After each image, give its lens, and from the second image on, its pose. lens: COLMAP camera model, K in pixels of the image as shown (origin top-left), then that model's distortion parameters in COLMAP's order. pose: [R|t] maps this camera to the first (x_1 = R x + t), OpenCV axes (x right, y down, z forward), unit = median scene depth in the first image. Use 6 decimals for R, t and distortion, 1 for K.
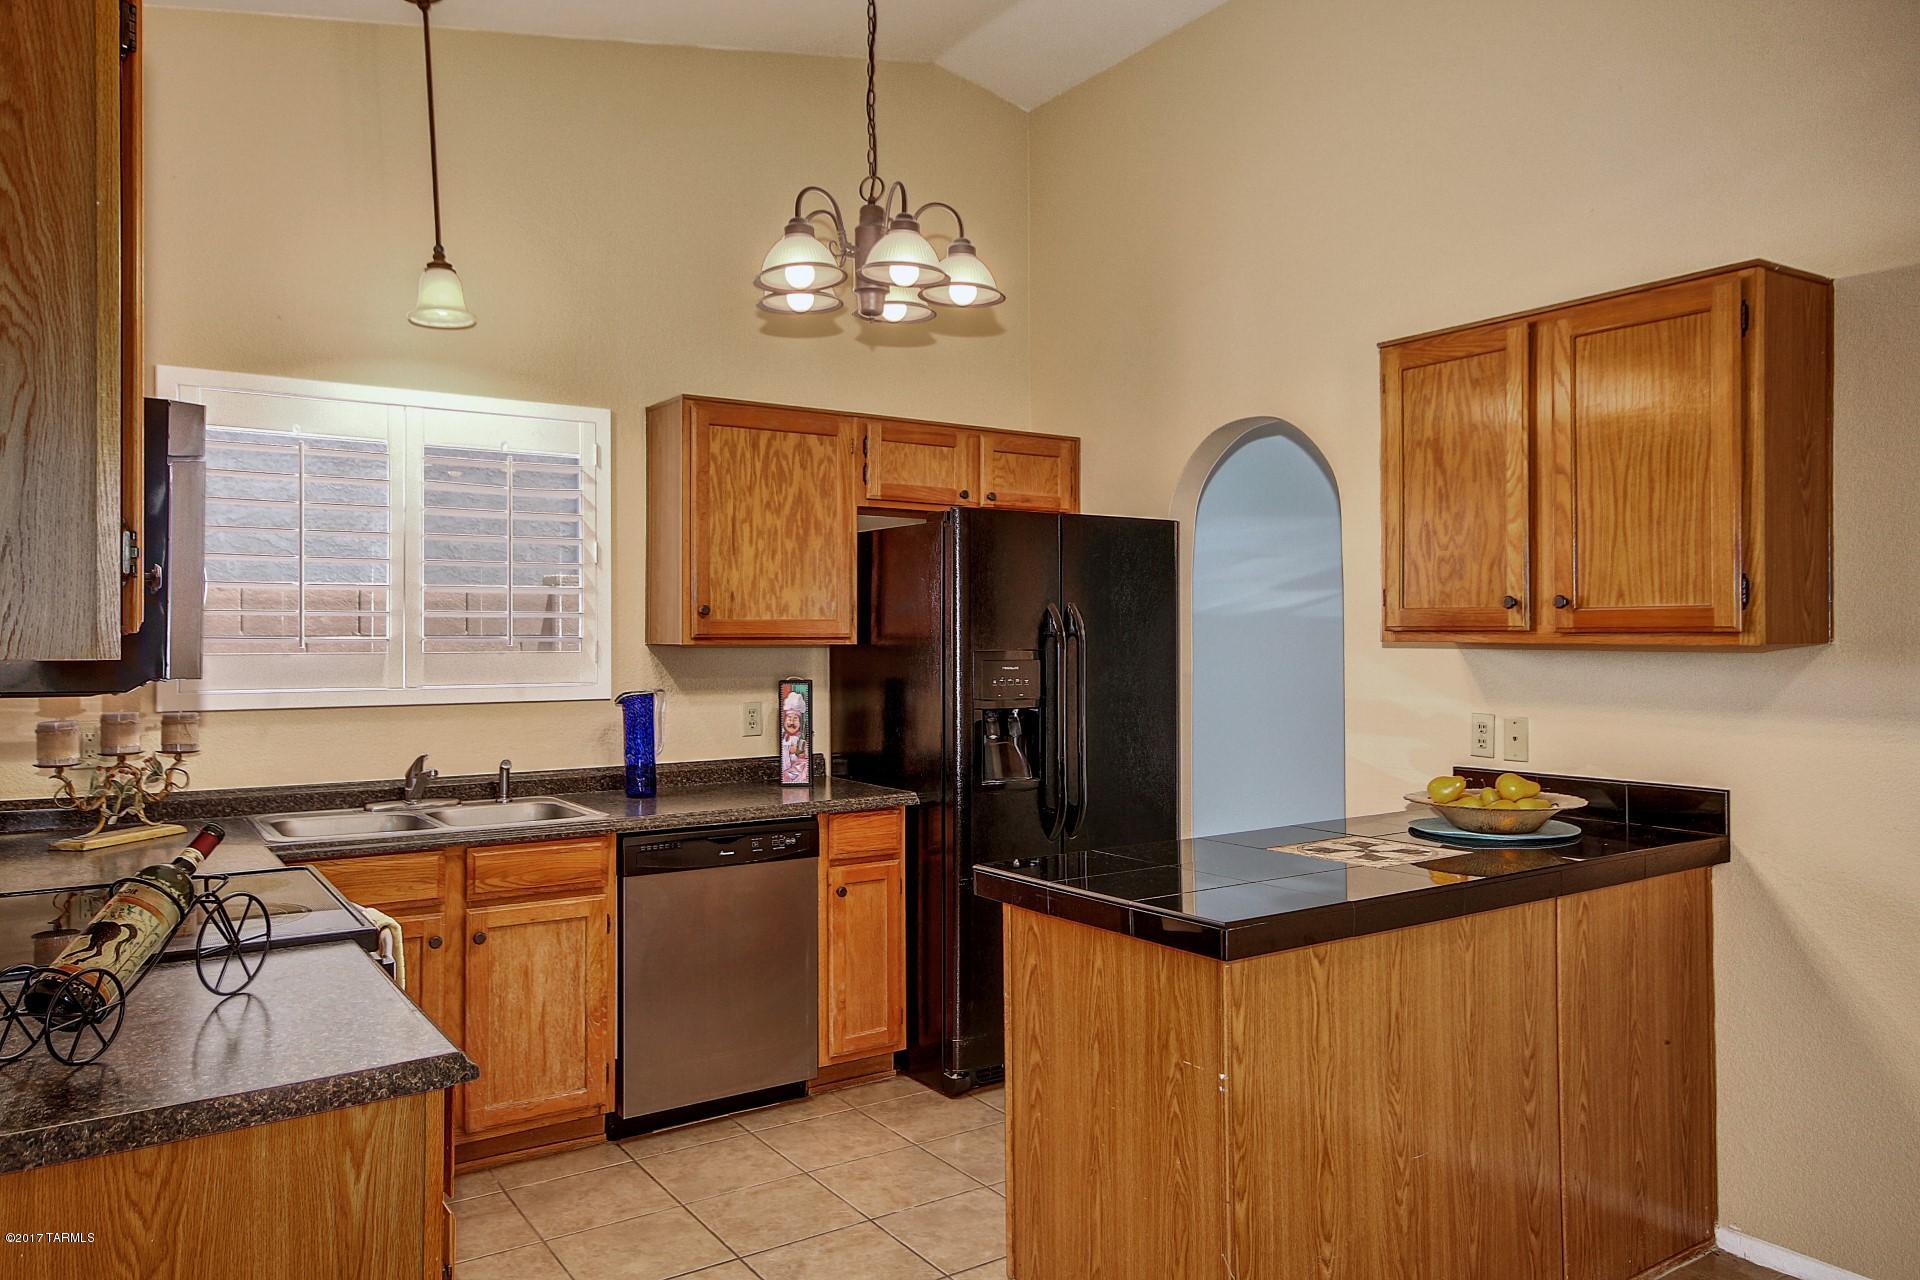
lens RADIAL K [[1324.8, 0, 960.0], [0, 1324.8, 640.0], [0, 0, 1]] dist [0.012098, 0.002354]
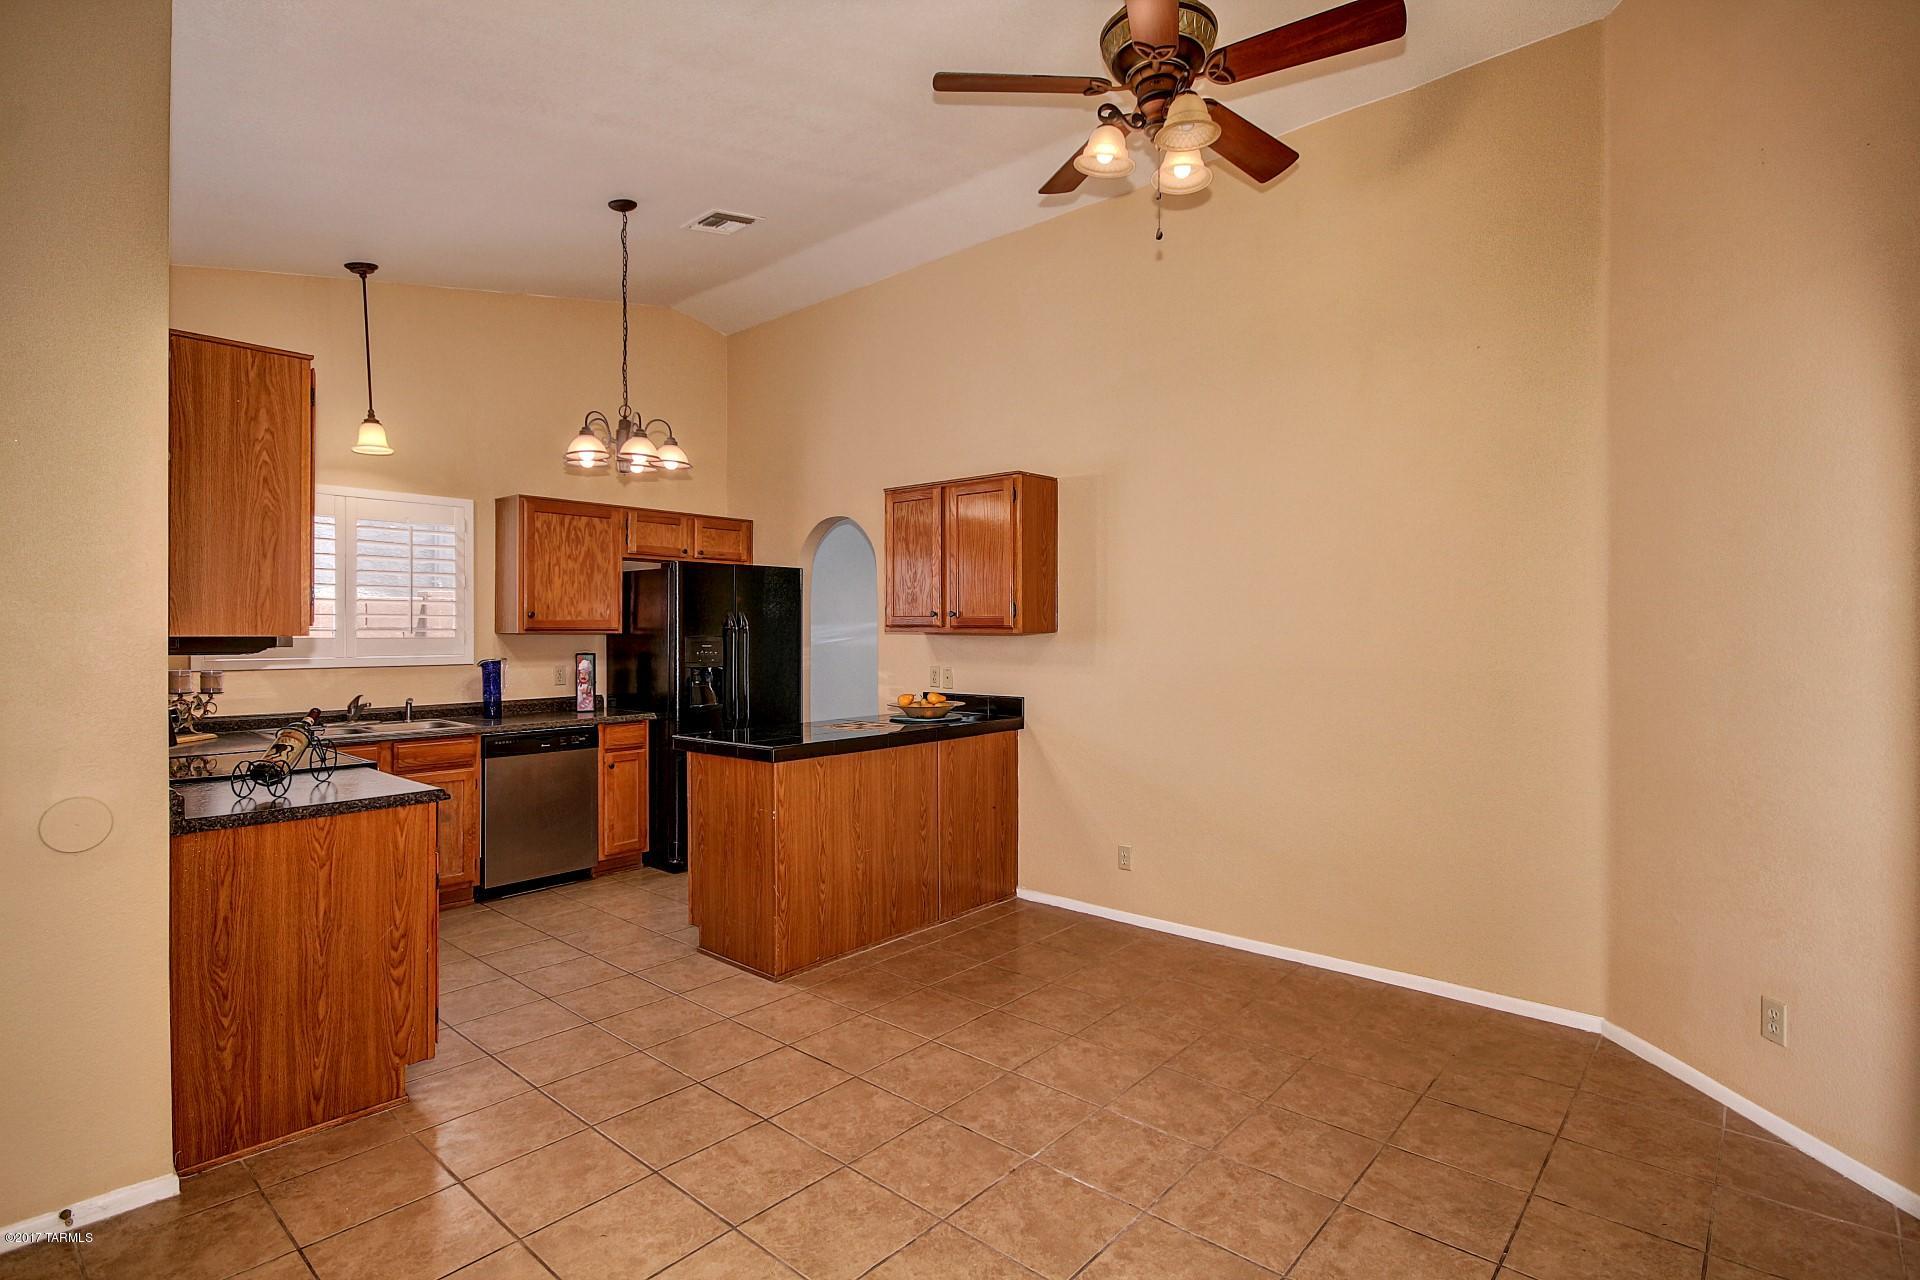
lens RADIAL K [[942.0, 0, 969.3], [0, 942.0, 632.7], [0, 0, 1]] dist [0.002861, 0.000410]
pose [[0.966544, 0.001715, 0.256497, 0.065651], [-0.001574, 0.999998, -0.000756, 0.003335], [-0.256497, 0.000327, 0.966545, -0.476323]]
